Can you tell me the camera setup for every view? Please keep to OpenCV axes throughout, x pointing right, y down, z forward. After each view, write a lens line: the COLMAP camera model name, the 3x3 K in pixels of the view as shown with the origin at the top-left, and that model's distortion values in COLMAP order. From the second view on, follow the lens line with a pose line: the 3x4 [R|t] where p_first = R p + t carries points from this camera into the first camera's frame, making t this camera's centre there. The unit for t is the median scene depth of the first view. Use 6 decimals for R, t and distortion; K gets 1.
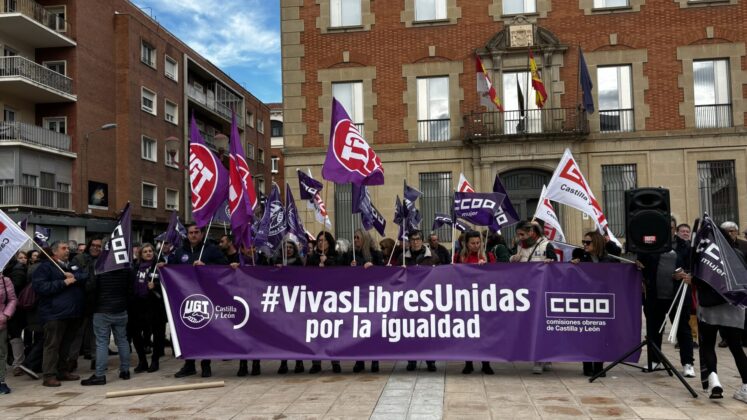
lens RADIAL K [[609.1, 0, 371.3], [0, 609.1, 205.8], [0, 0, 1]] dist [-0.049018, 0.011770]
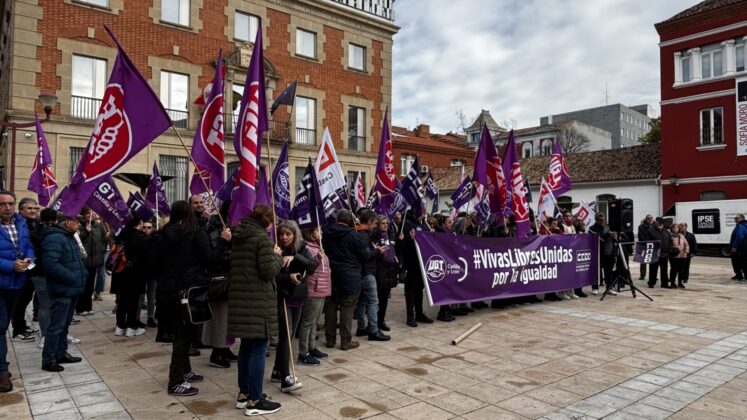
lens RADIAL K [[479.8, 0, 363.7], [0, 479.8, 191.5], [0, 0, 1]] dist [-0.033411, -0.022506]
pose [[0.688172, 0.076347, 0.721520, -1.123328], [-0.075582, 0.996581, -0.033363, 0.056467], [-0.721601, -0.031574, 0.691589, 0.441574]]
